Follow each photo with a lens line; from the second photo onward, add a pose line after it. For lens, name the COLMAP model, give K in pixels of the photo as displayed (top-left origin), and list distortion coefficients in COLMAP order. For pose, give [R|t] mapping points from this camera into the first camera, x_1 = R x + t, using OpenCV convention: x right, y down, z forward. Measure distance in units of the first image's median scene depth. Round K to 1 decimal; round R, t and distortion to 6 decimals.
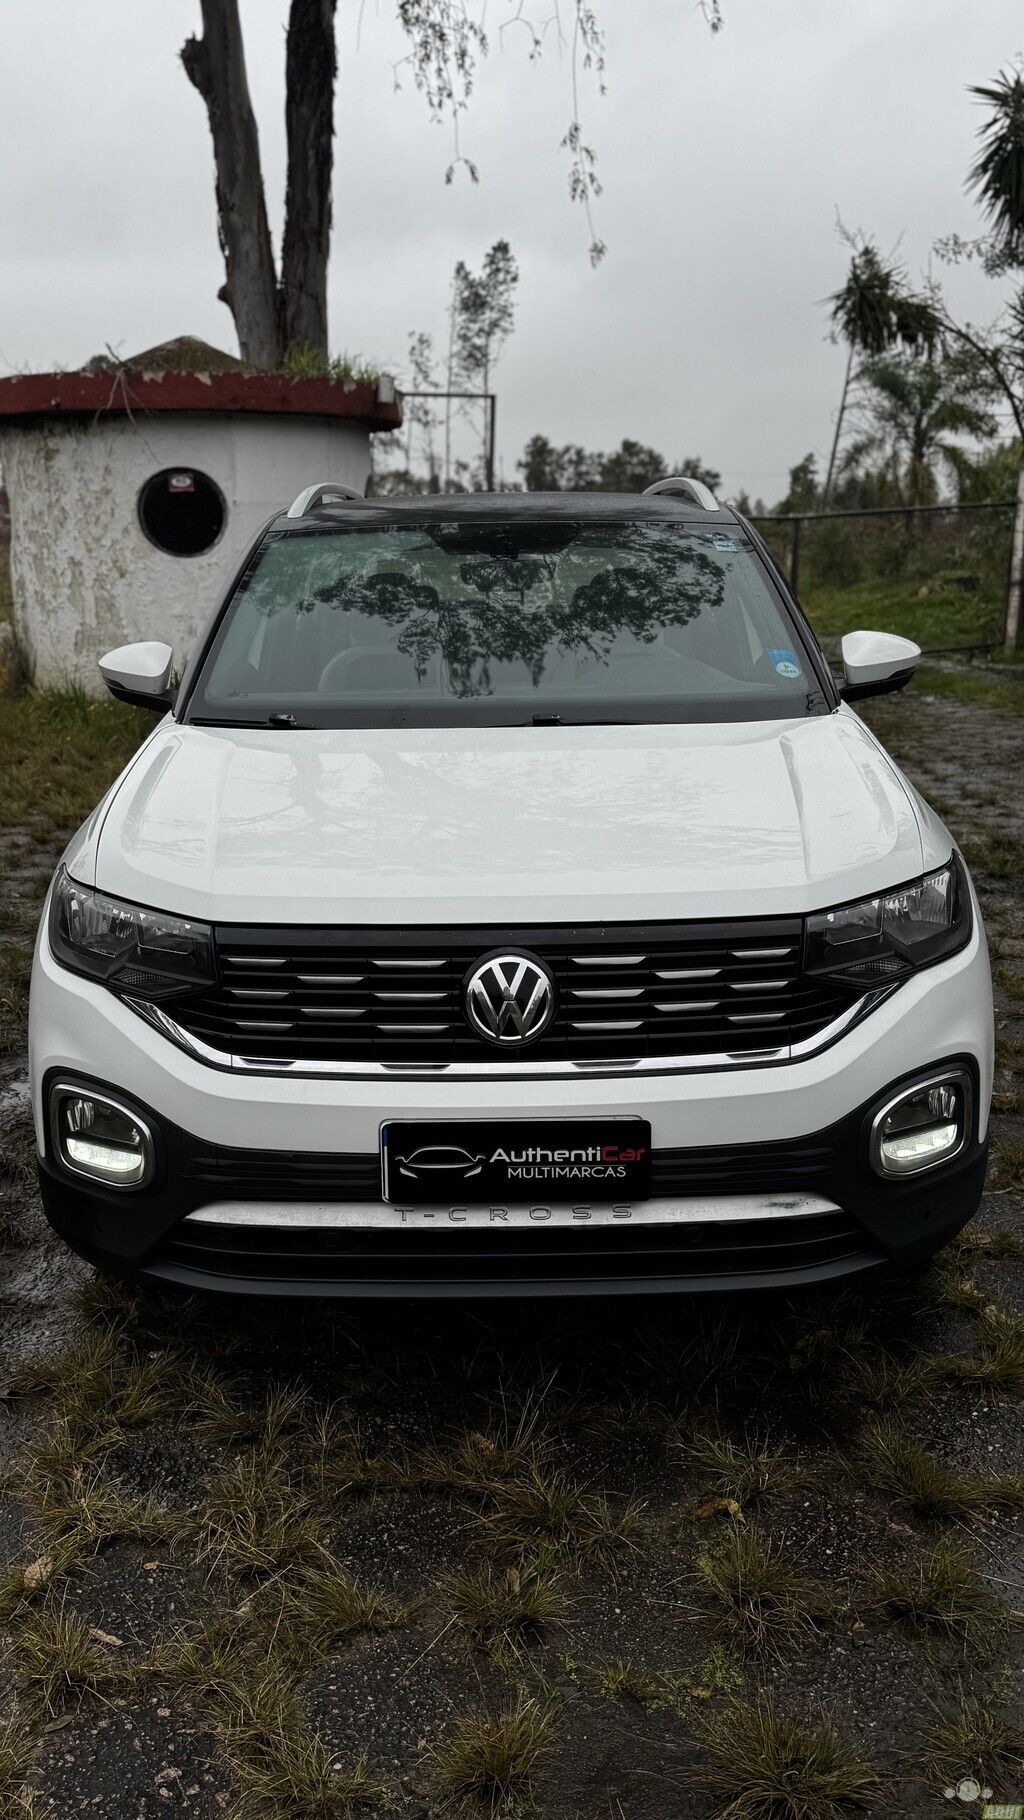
lens RADIAL K [[1457.8, 0, 512.0], [0, 1457.8, 910.0], [0, 0, 1]] dist [0.128870, -0.296437]
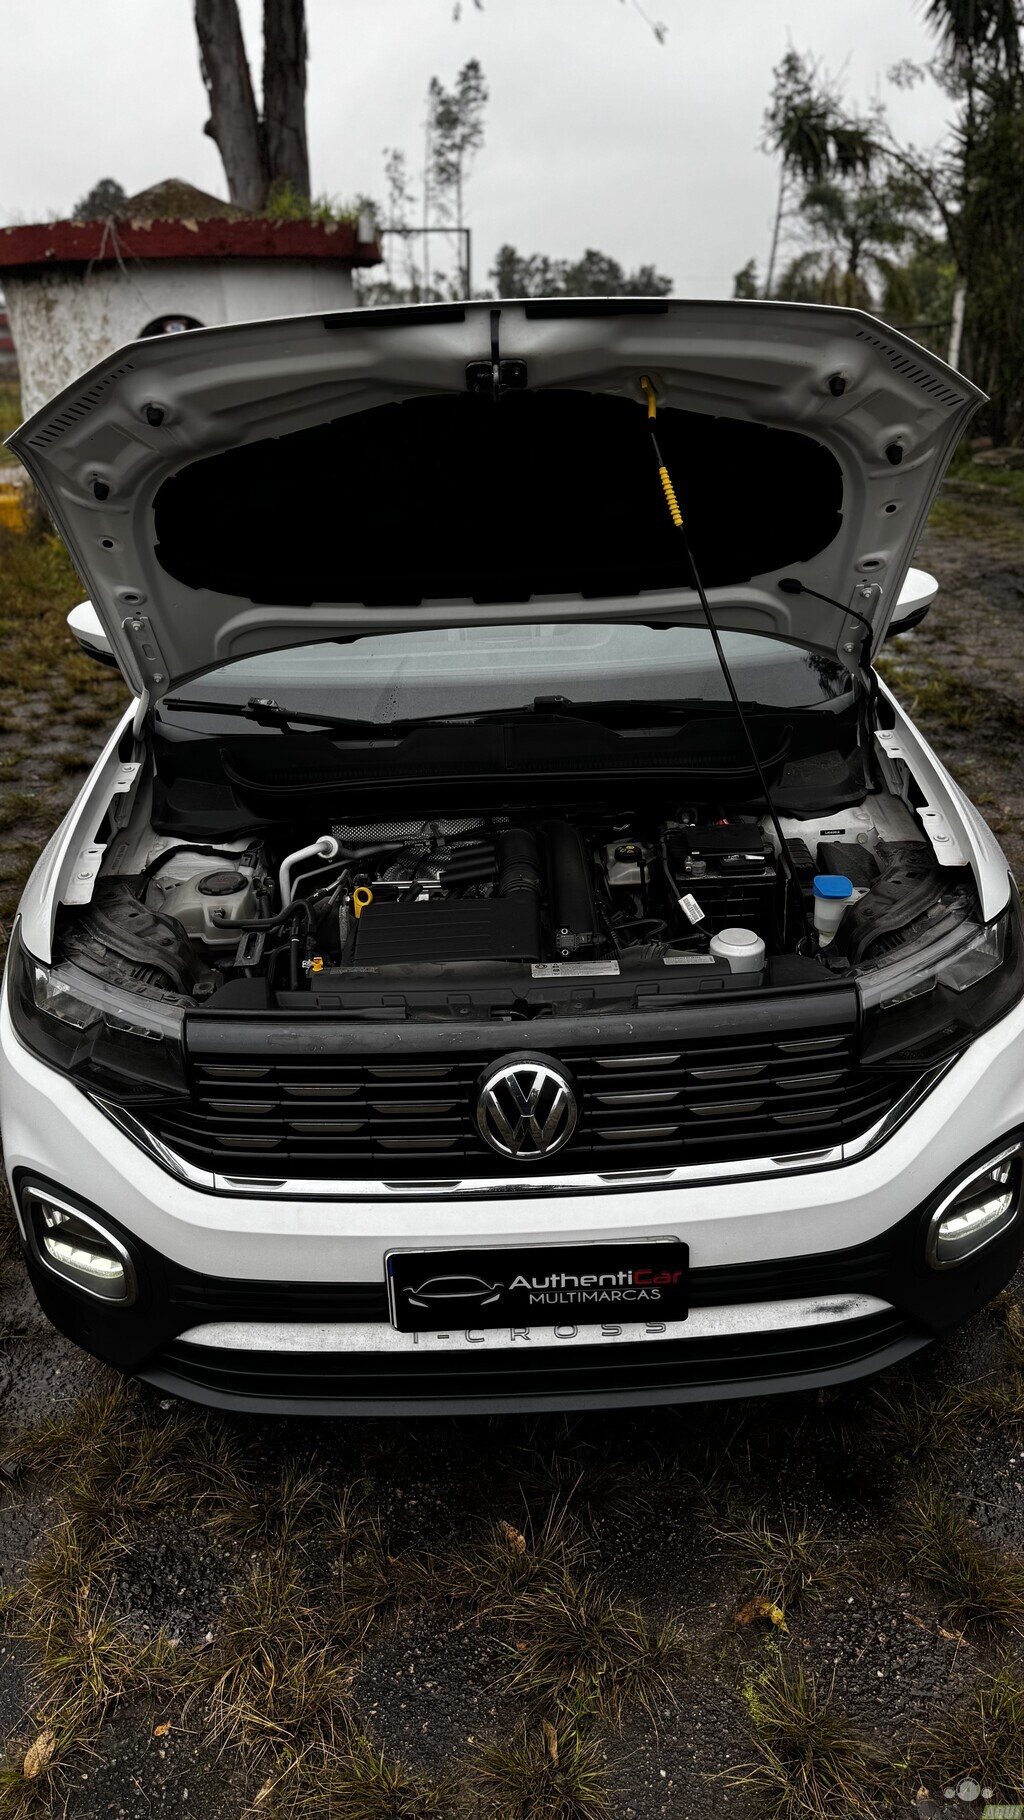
lens RADIAL K [[1241.1, 0, 526.1], [0, 1241.1, 889.7], [0, 0, 1]] dist [0.007990, -0.017037]
pose [[0.999335, -0.032094, 0.017308, -0.008832], [0.028811, 0.985928, 0.164667, -0.170355], [-0.022349, -0.164059, 0.986197, 0.256267]]
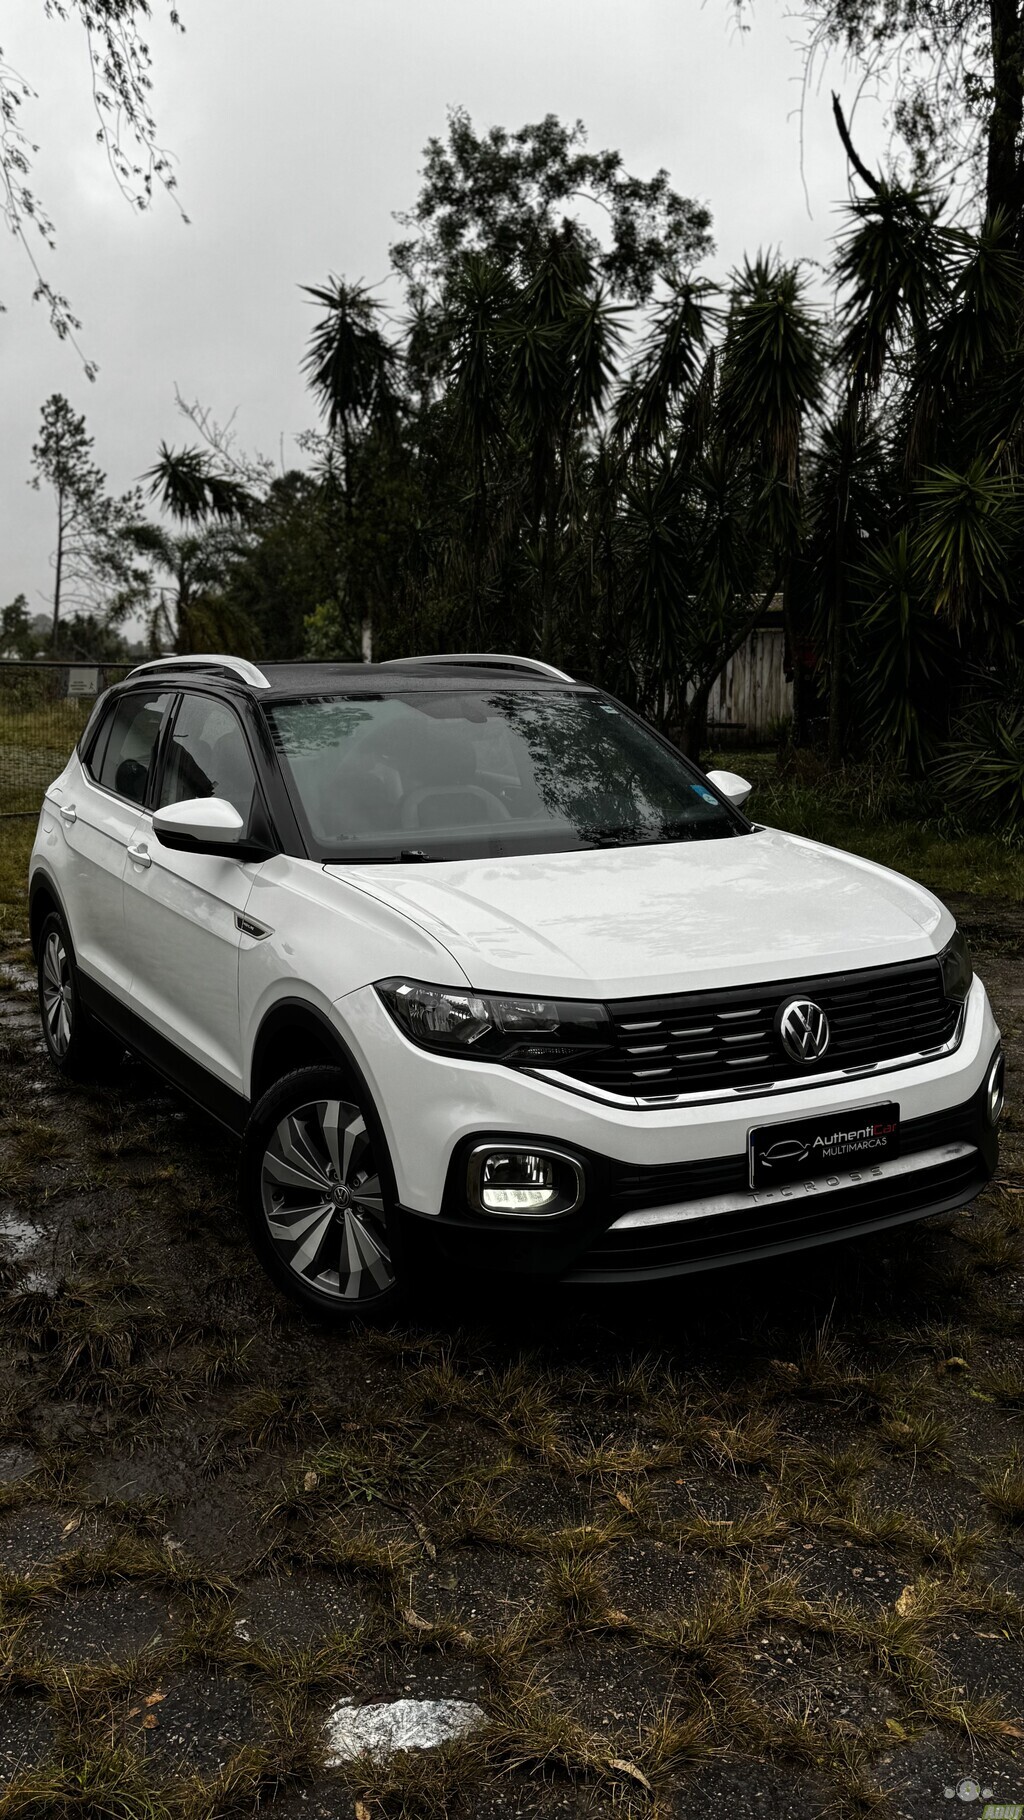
lens RADIAL K [[1457.8, 0, 512.0], [0, 1457.8, 910.0], [0, 0, 1]] dist [0.128870, -0.296437]
pose [[0.877767, -0.071915, 0.473659, -0.810814], [0.115403, 0.991296, -0.063353, 0.001715], [-0.464981, 0.110271, 0.878427, -0.115704]]
